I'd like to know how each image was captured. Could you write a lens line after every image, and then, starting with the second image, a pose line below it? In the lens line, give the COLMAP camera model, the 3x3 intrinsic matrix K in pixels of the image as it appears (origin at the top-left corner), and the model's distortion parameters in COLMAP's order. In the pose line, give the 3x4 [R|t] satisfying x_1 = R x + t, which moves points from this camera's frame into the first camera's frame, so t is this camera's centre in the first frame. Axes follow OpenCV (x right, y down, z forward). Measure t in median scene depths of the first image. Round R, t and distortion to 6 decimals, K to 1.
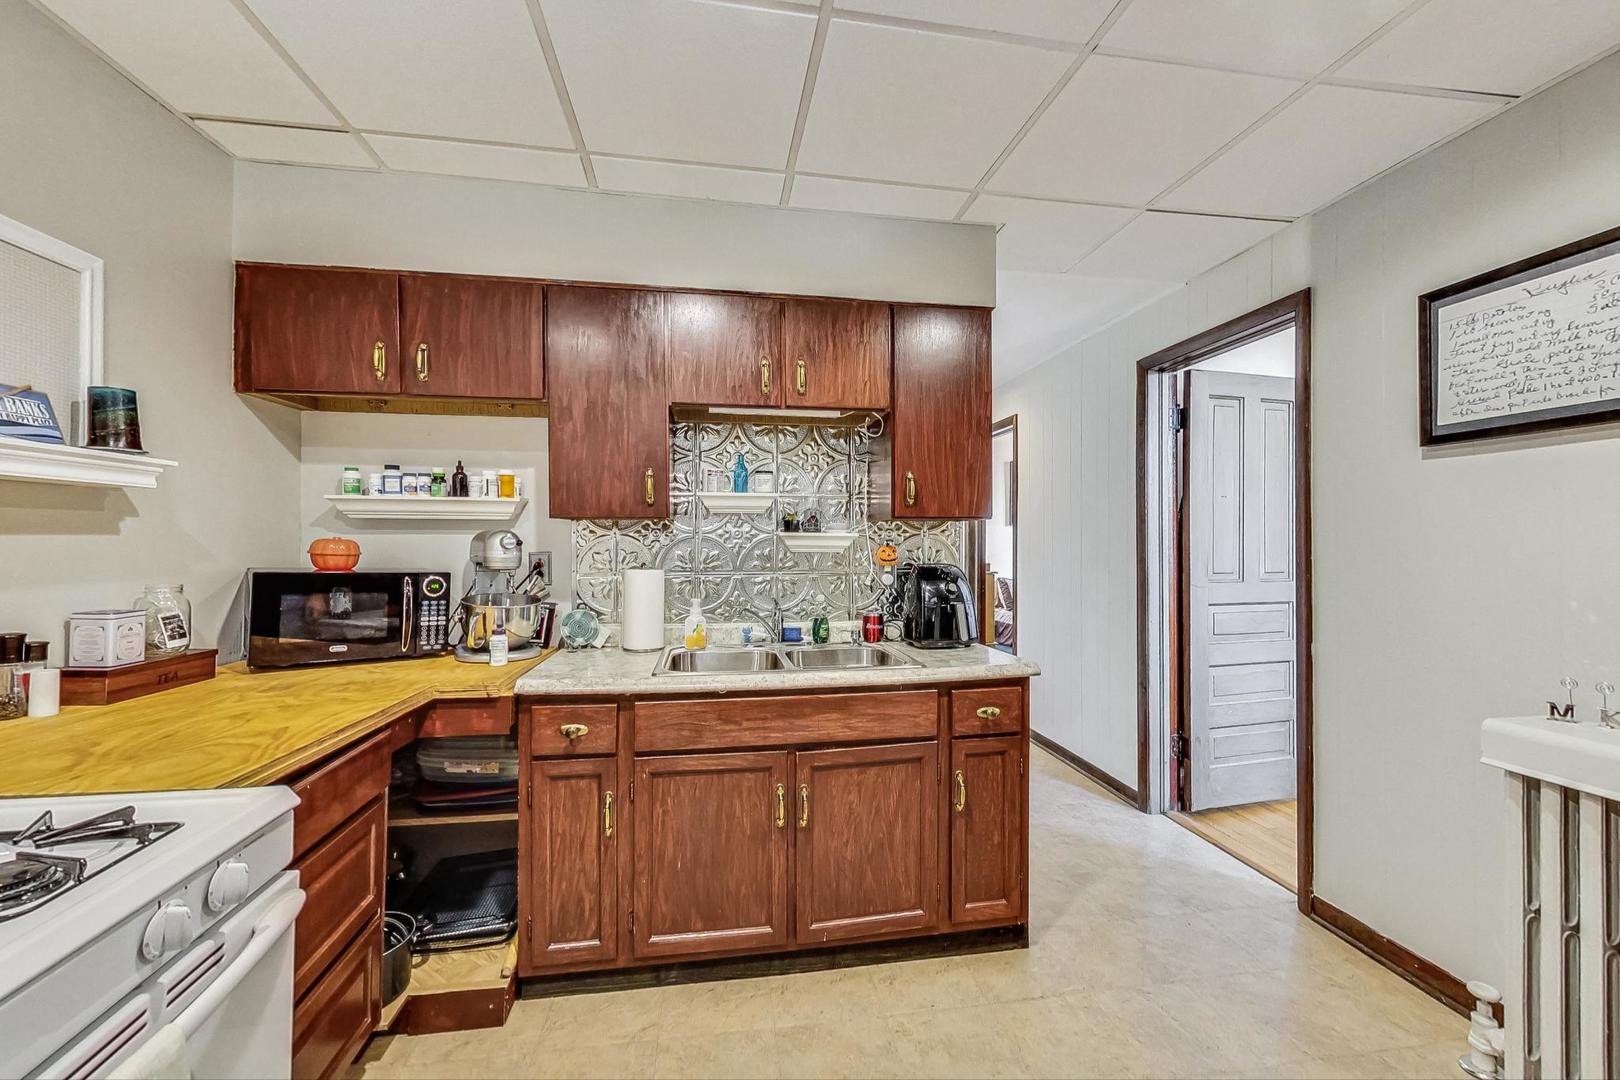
lens RADIAL K [[627.2, 0, 810.0], [0, 627.2, 540.0], [0, 0, 1]] dist [0.000202, 0.000218]
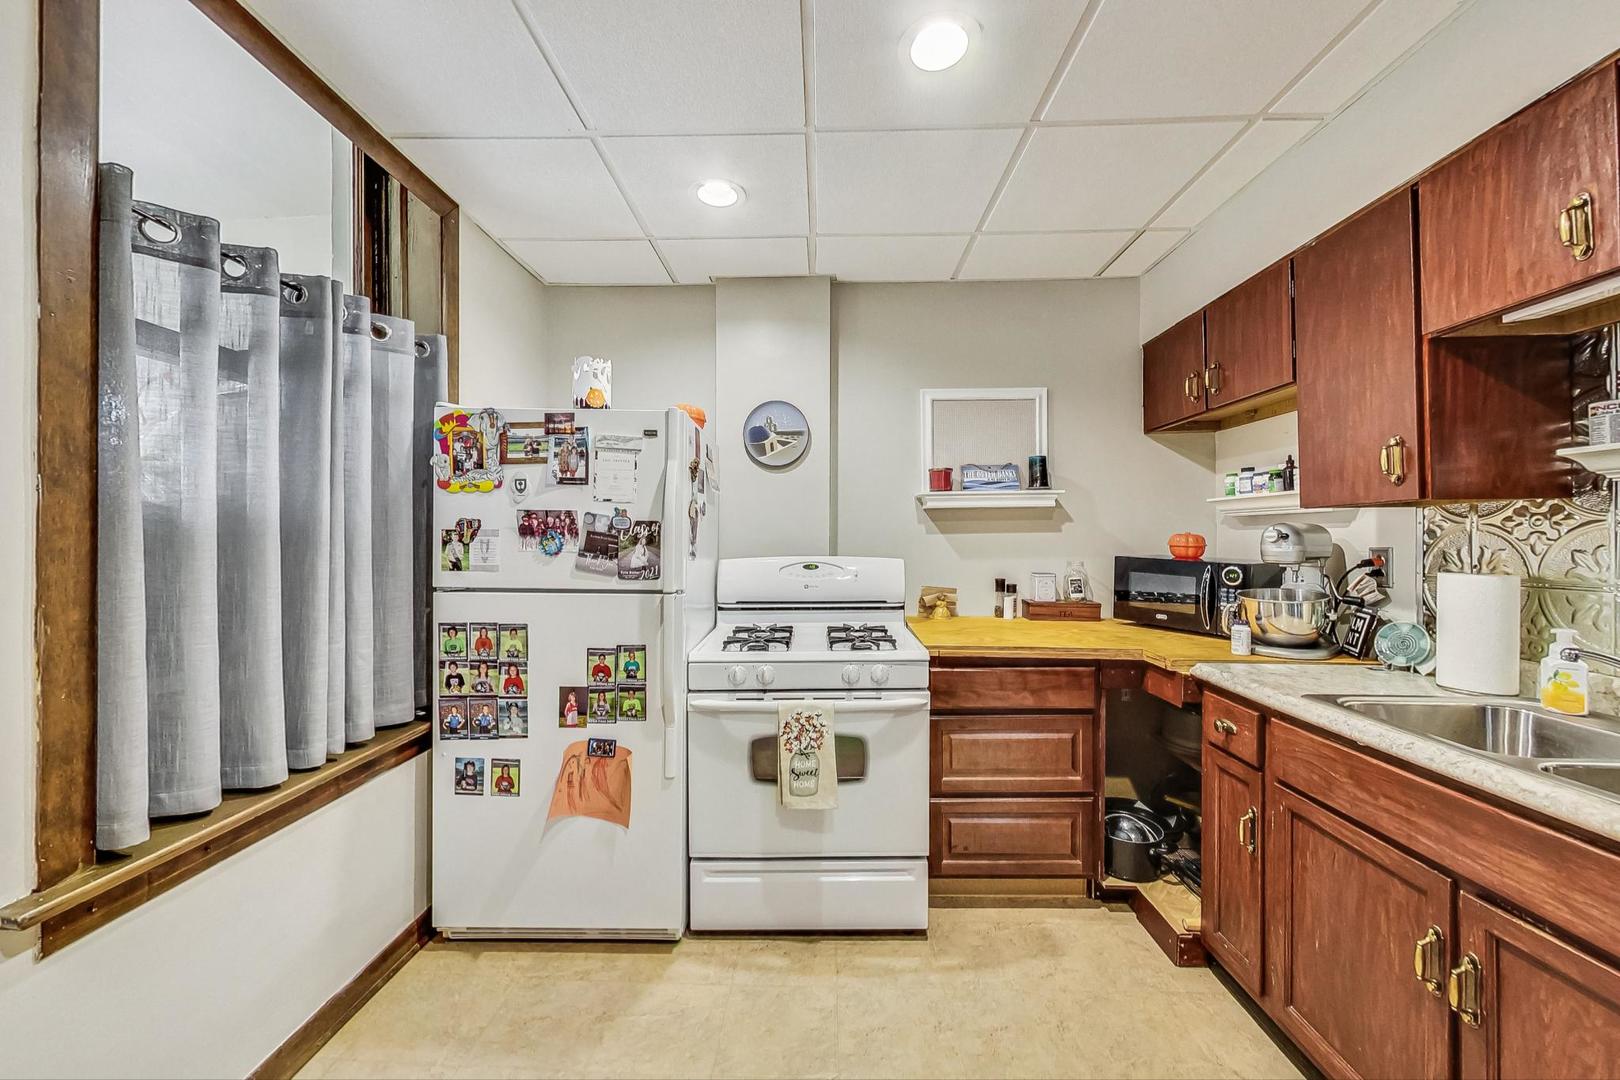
lens RADIAL K [[627.2, 0, 810.0], [0, 627.2, 540.0], [0, 0, 1]] dist [0.000202, 0.000218]
pose [[-0.193565, -0.000849, -0.981087, 0.666438], [0.000859, 0.999999, -0.001035, 0.011768], [0.981087, -0.001043, -0.193564, 0.515135]]
